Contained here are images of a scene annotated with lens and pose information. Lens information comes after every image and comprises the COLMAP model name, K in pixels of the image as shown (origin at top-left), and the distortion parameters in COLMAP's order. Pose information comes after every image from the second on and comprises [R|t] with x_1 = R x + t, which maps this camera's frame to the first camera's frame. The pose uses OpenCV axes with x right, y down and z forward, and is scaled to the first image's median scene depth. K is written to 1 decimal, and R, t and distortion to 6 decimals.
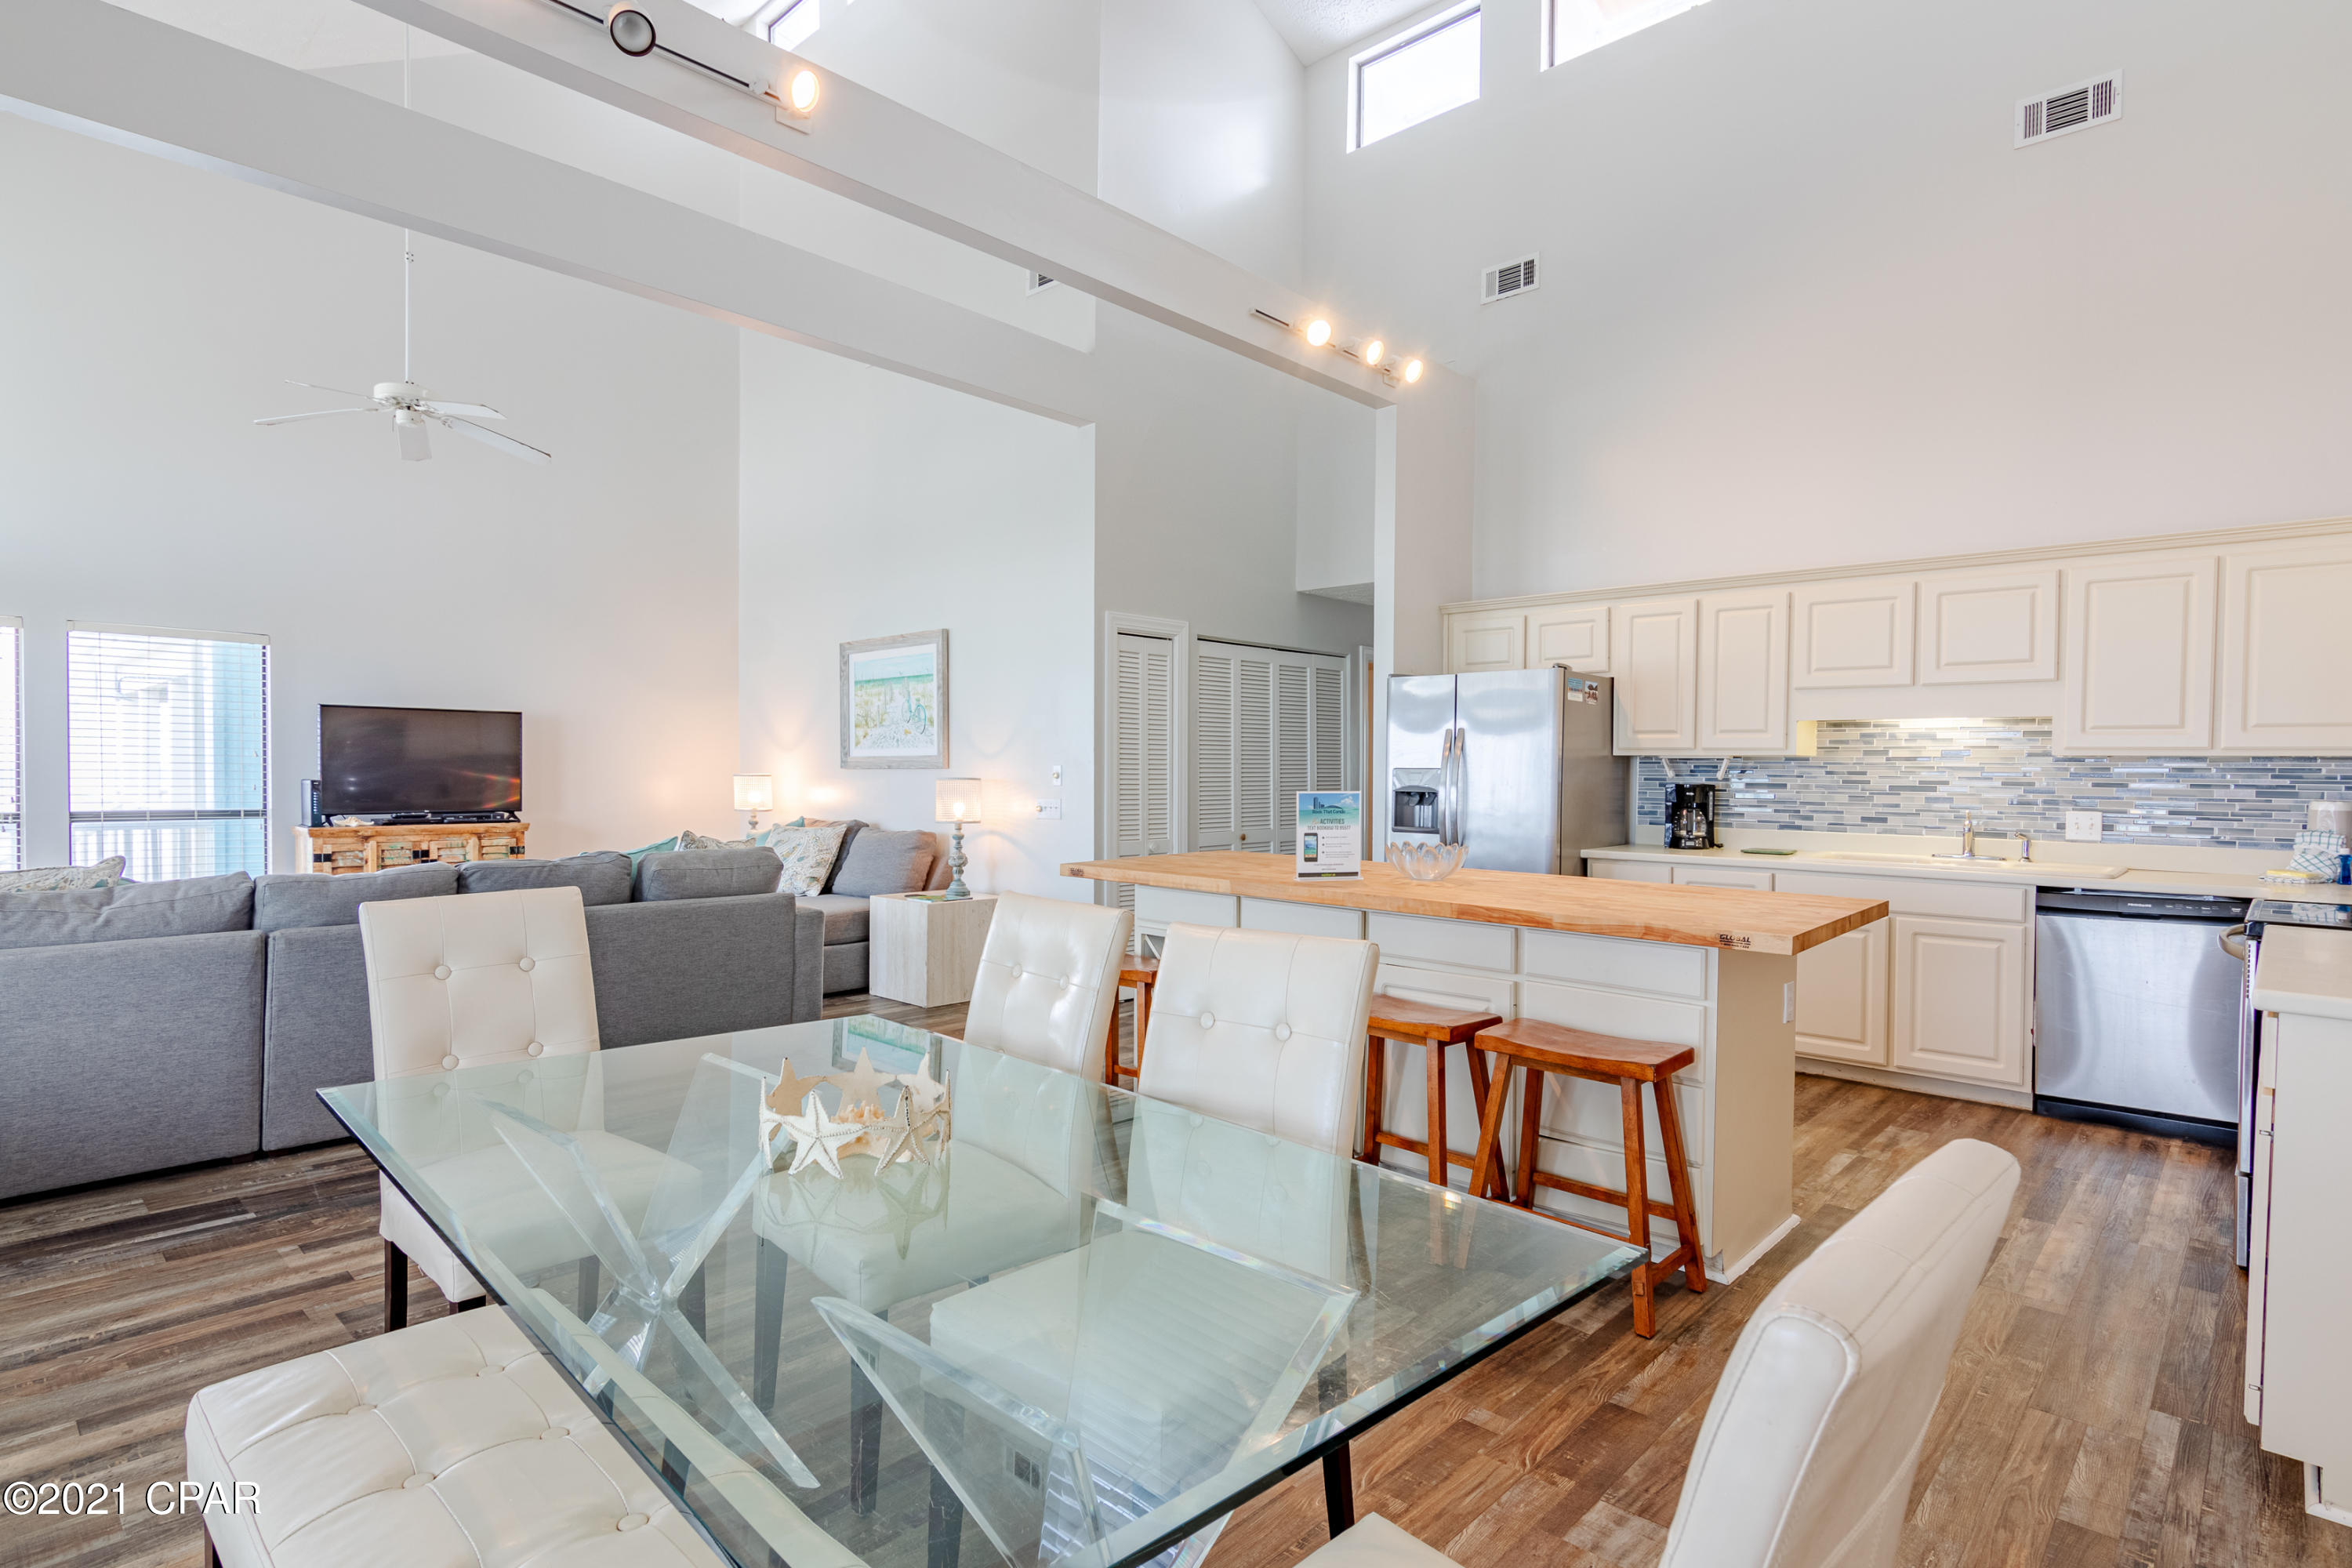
lens RADIAL K [[1195.2, 0, 1175.1], [0, 1195.2, 792.6], [0, 0, 1]] dist [-0.001714, 0.001100]
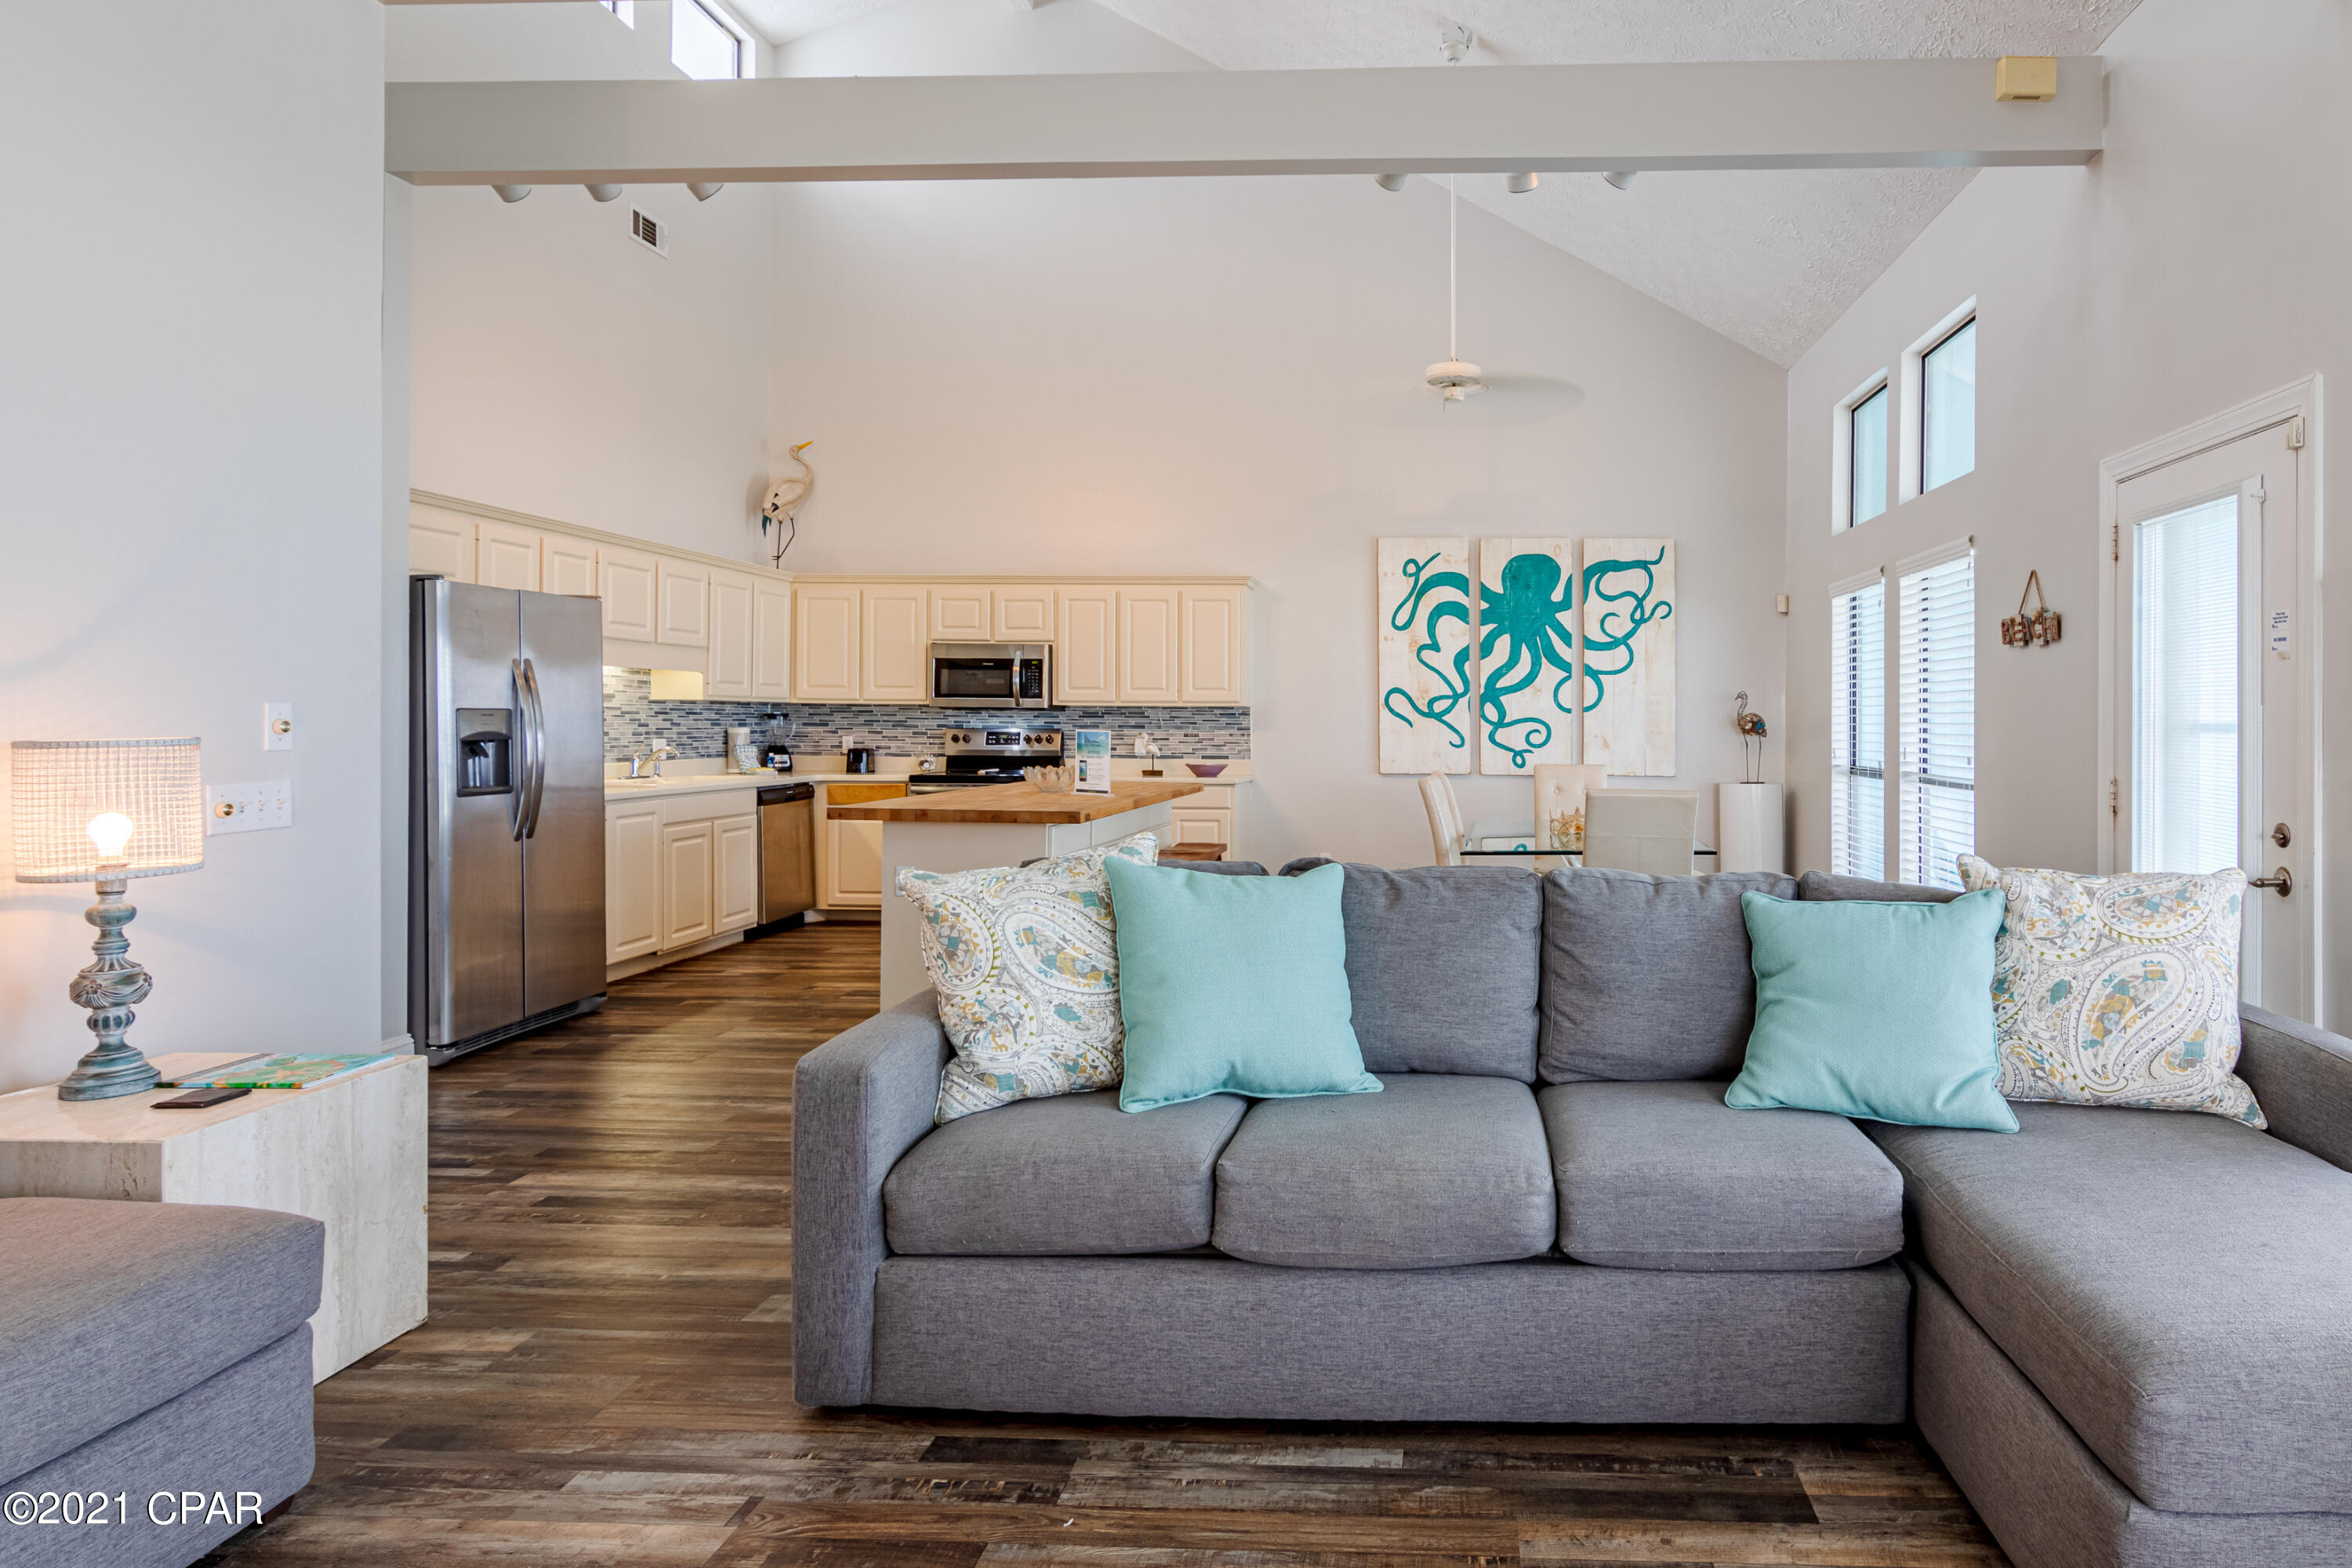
lens RADIAL K [[1299.6, 0, 1369.5], [0, 1299.6, 723.9], [0, 0, 1]] dist [0.000643, -0.000900]
pose [[-0.630663, -0.013323, 0.775942, -0.826007], [0.006661, 0.999723, 0.022579, -0.026841], [-0.776028, 0.019408, -0.630399, 1.146074]]
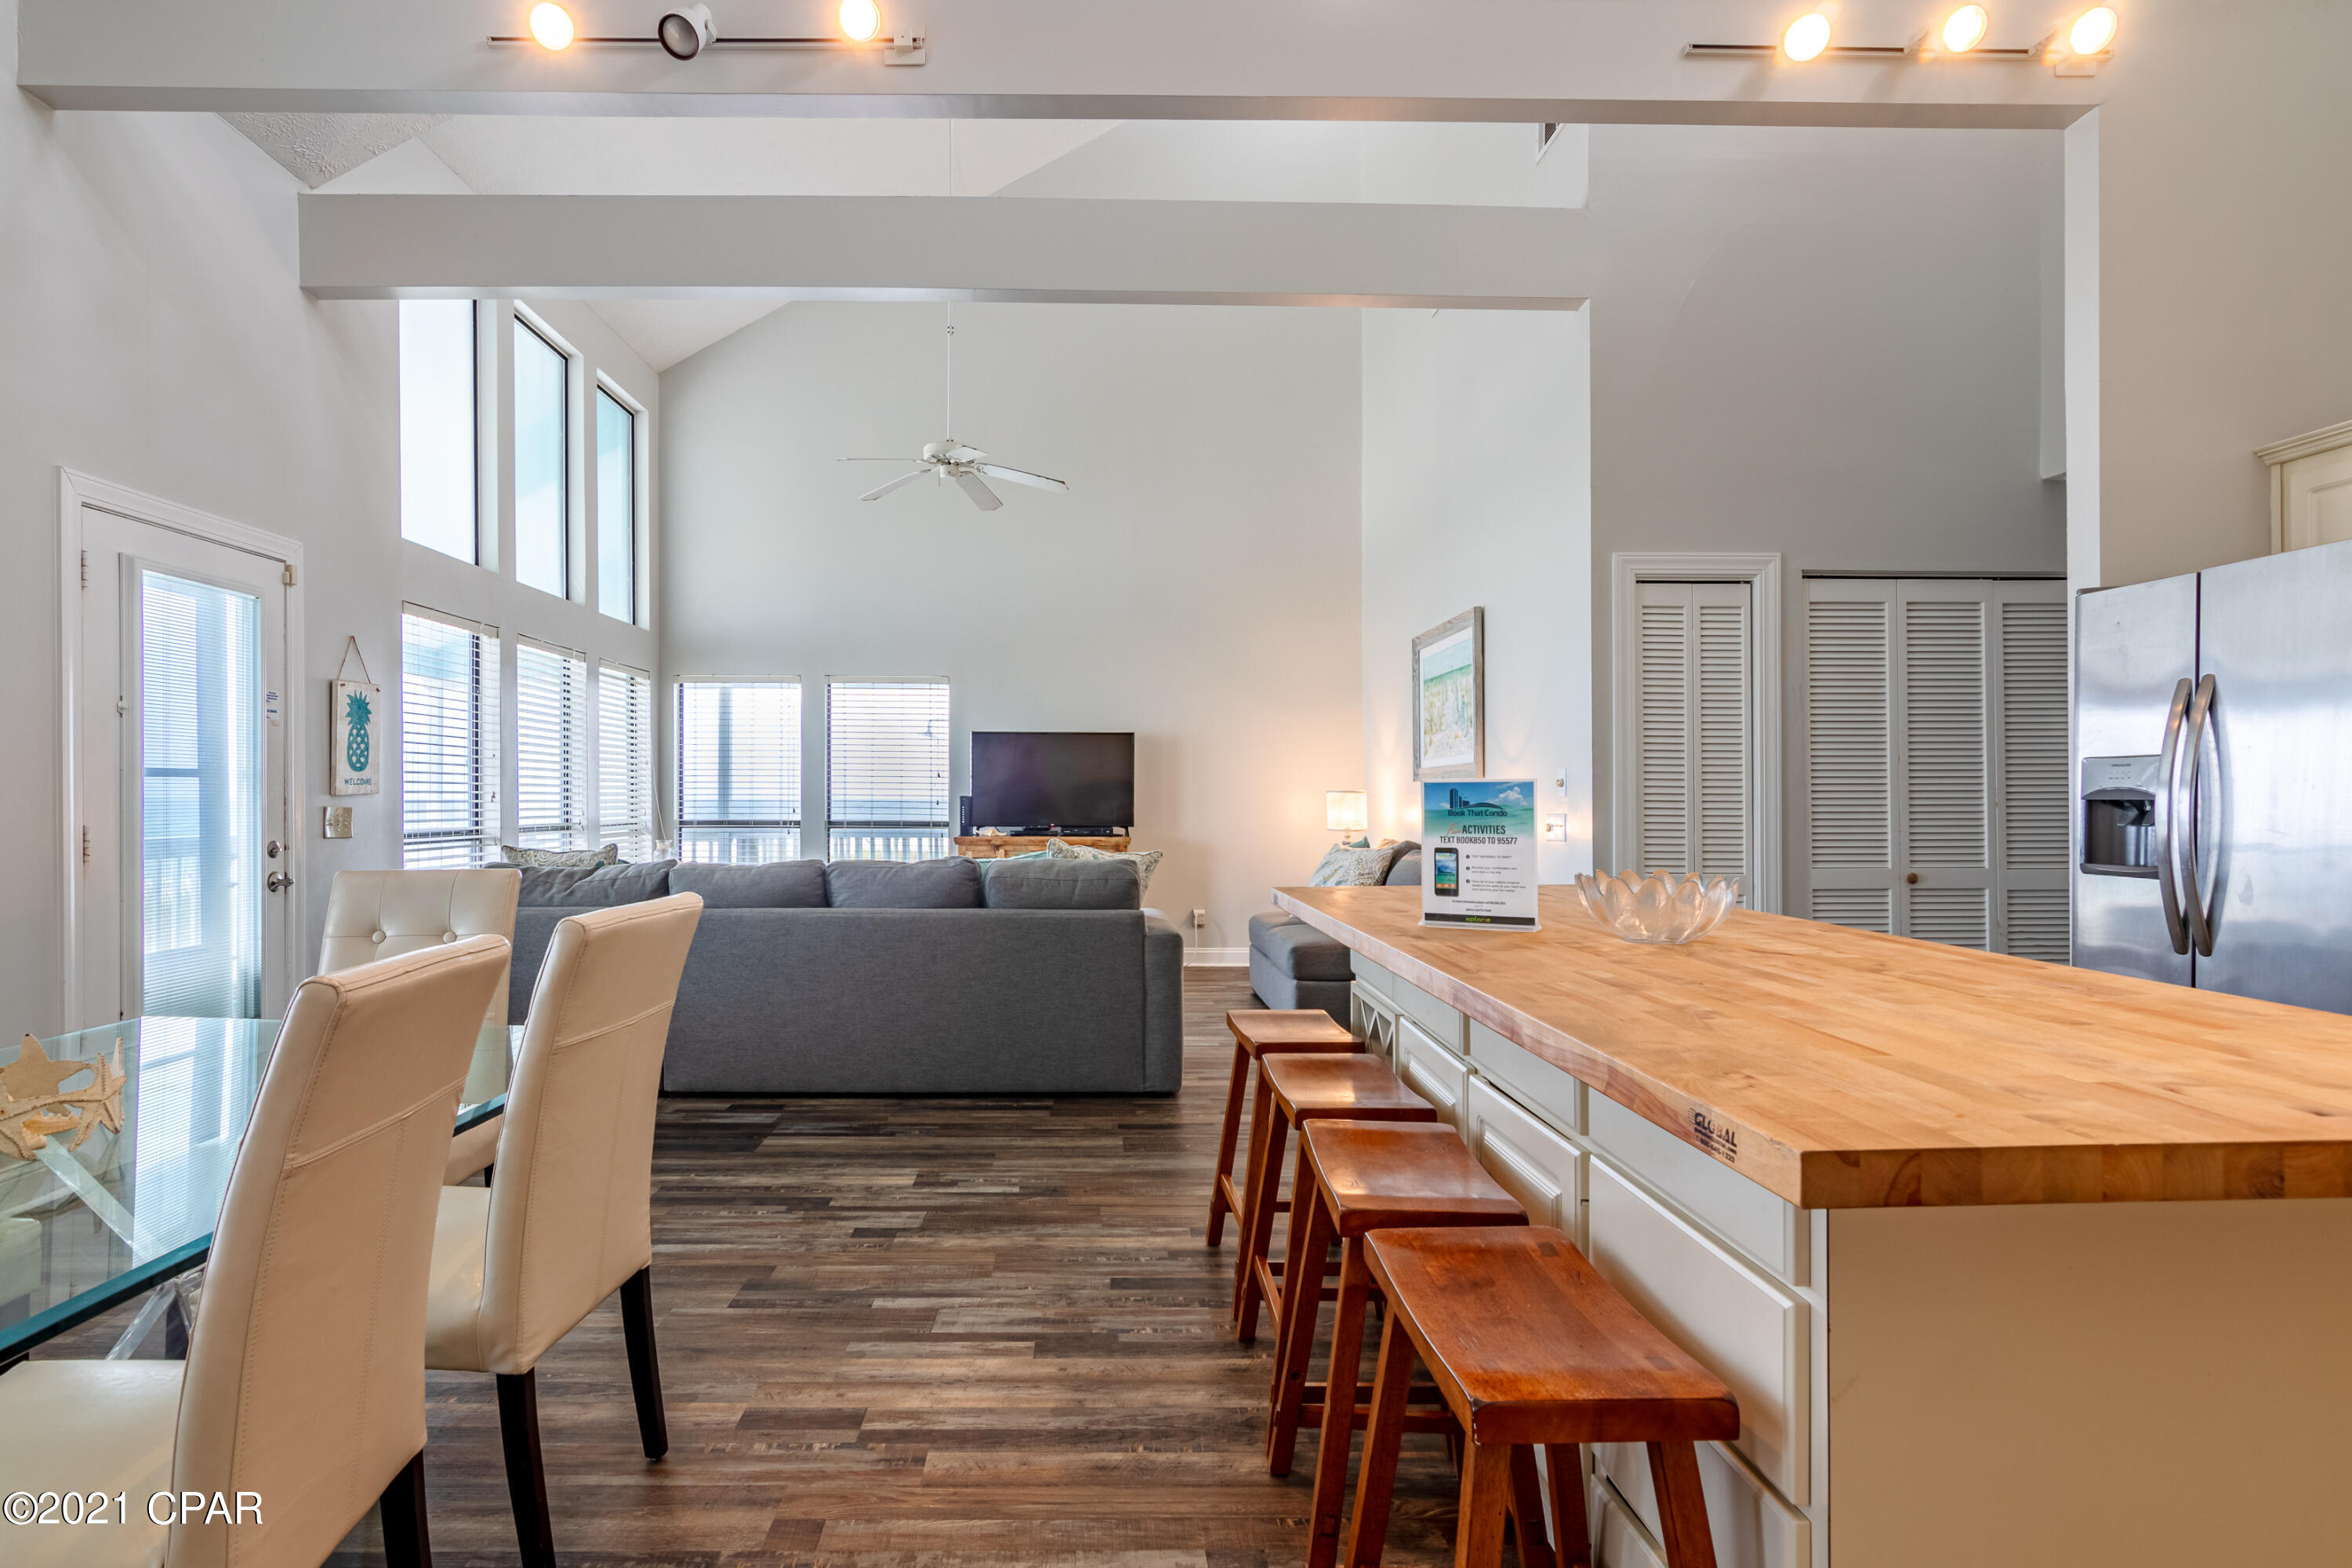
lens RADIAL K [[1243.4, 0, 1102.4], [0, 1243.4, 791.2], [0, 0, 1]] dist [0.001195, -0.000217]
pose [[0.694047, -0.009216, -0.719871, 0.302413], [-0.011368, 0.999653, -0.023758, 0.014765], [0.719840, 0.024672, 0.693701, 0.294921]]
